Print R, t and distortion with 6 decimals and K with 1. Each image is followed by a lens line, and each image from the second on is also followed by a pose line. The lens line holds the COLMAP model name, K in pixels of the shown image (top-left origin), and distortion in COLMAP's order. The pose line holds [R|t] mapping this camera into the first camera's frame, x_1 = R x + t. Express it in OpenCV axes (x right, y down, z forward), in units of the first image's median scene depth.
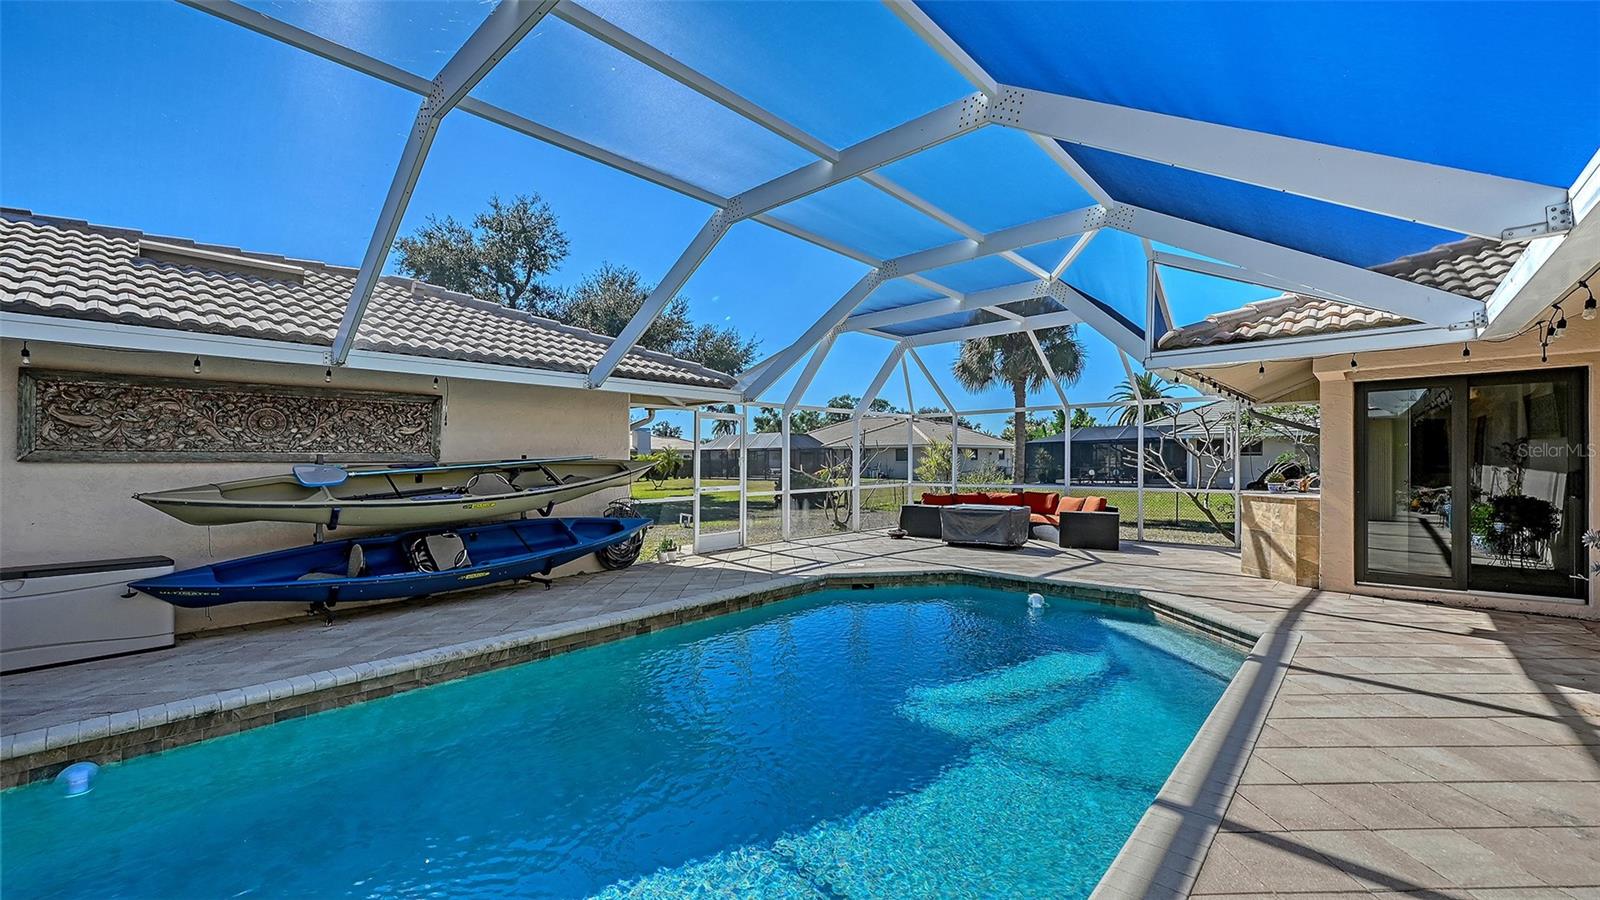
lens RADIAL K [[651.8, 0, 803.4], [0, 651.8, 463.7], [0, 0, 1]] dist [-0.000485, 0.000485]
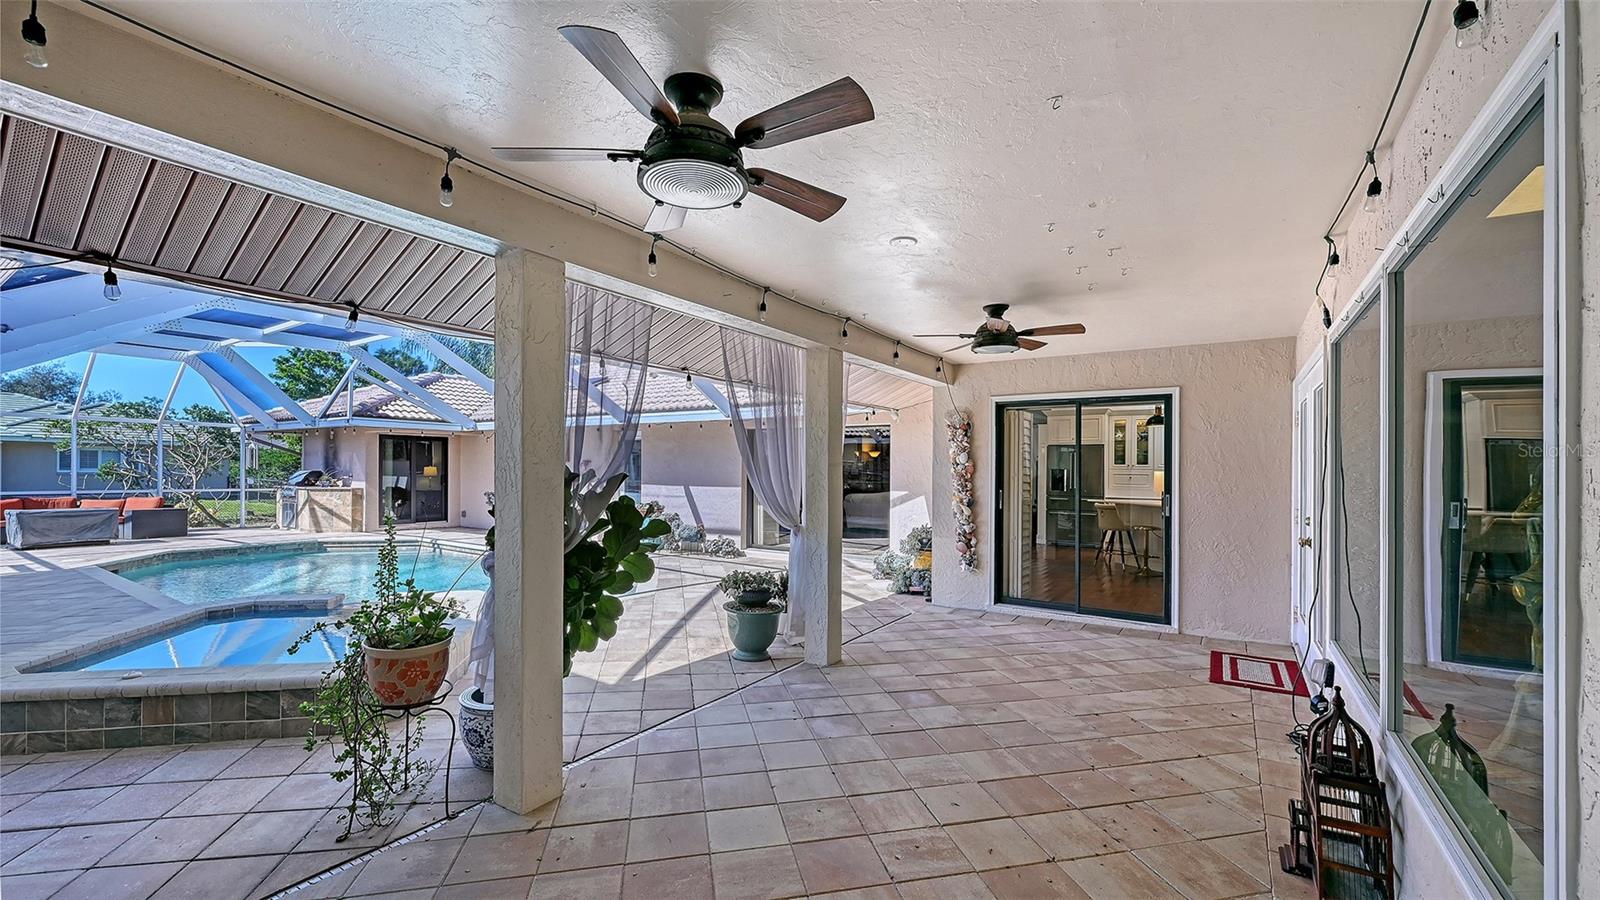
lens RADIAL K [[651.8, 0, 797.8], [0, 651.8, 466.2], [0, 0, 1]] dist [-0.000485, 0.000485]
pose [[-0.136925, 0.010352, 0.990527, -1.412239], [-0.003817, 0.999932, -0.010977, 0.000013], [-0.990574, -0.005284, -0.136876, -0.086398]]
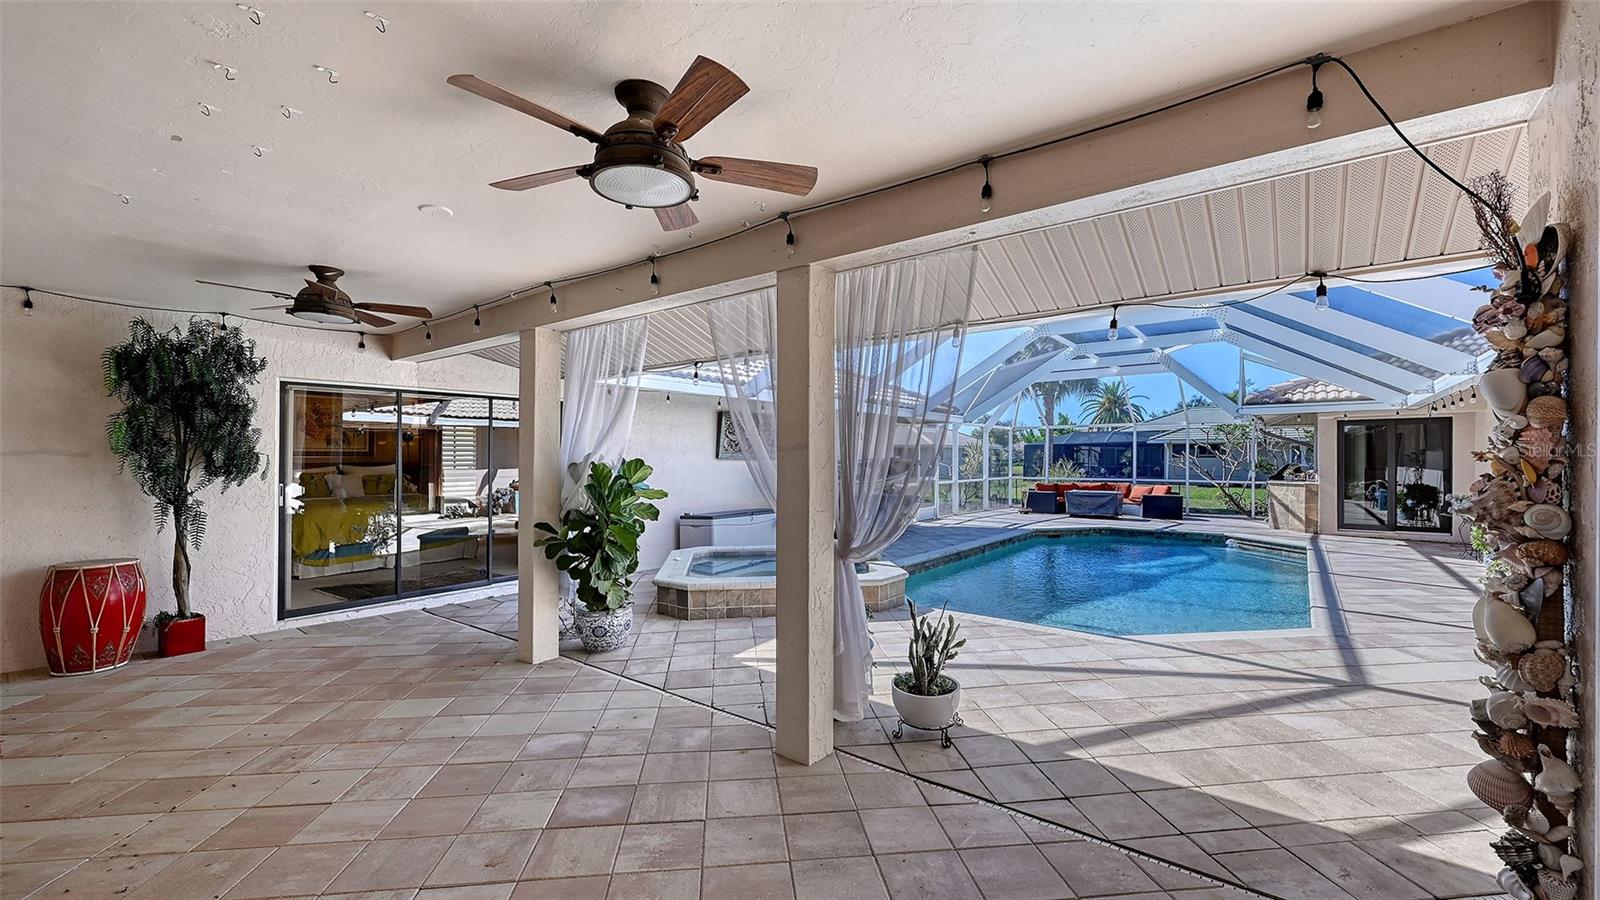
lens RADIAL K [[651.8, 0, 800.0], [0, 651.8, 455.8], [0, 0, 1]] dist [-0.000485, 0.000485]
pose [[0.997346, 0.009423, 0.072197, -0.742775], [-0.008818, 0.999923, -0.008702, 0.002907], [-0.072274, 0.008042, 0.997352, -0.671904]]
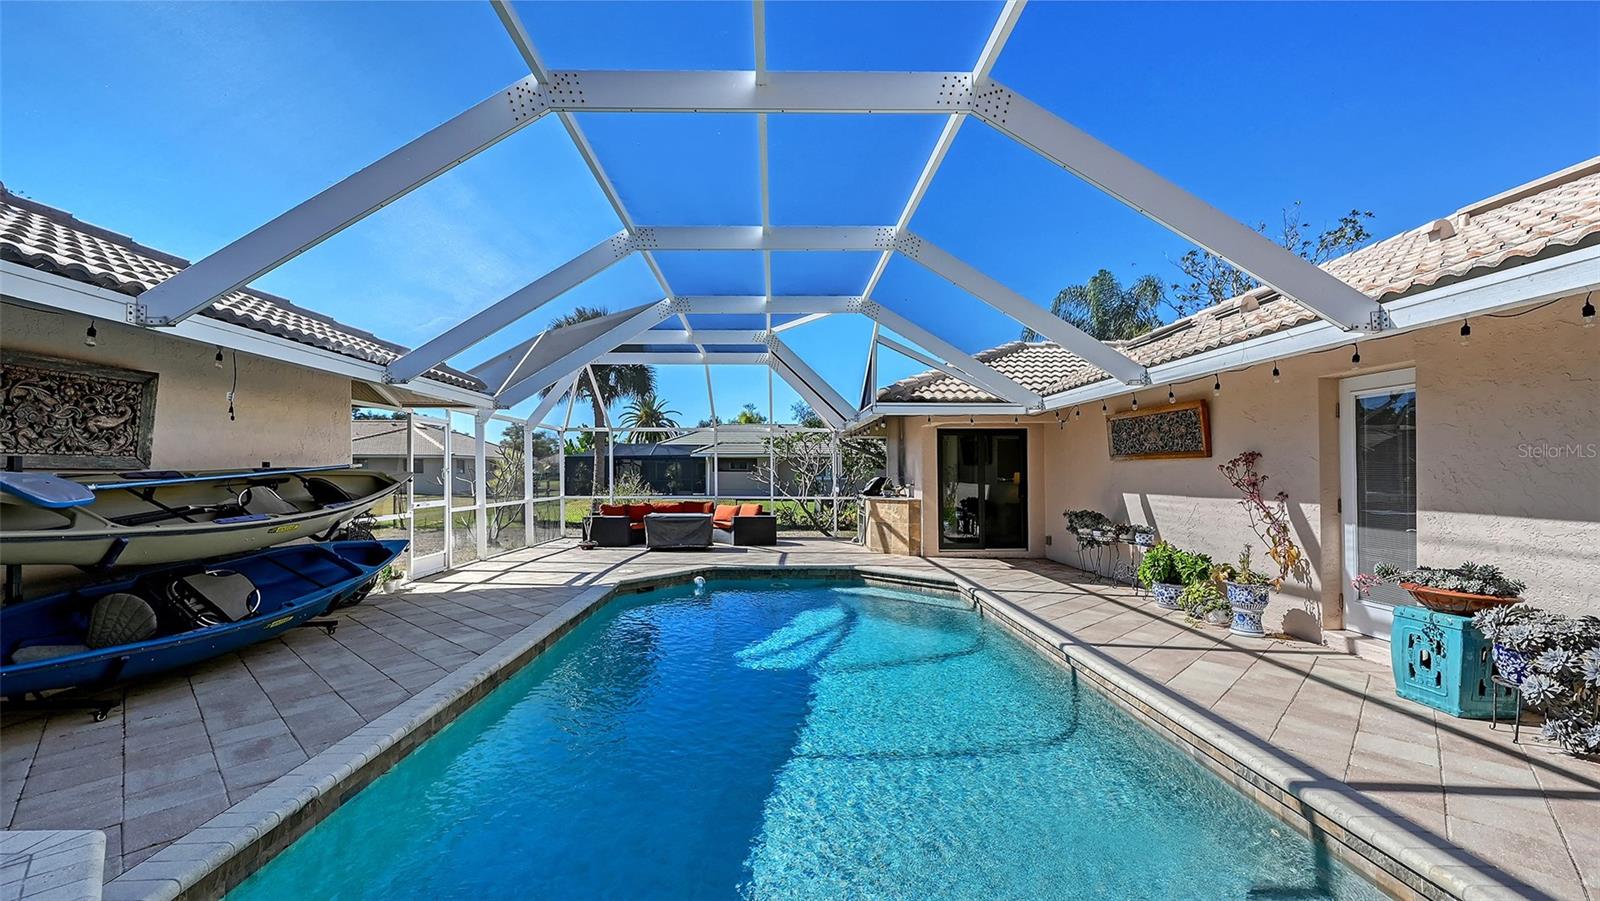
lens RADIAL K [[651.8, 0, 798.8], [0, 651.8, 484.0], [0, 0, 1]] dist [-0.000485, 0.000485]
pose [[0.727222, -0.001935, 0.686400, -0.512091], [-0.004761, 0.999958, 0.007863, 0.002875], [-0.686386, -0.008987, 0.727182, 0.035419]]
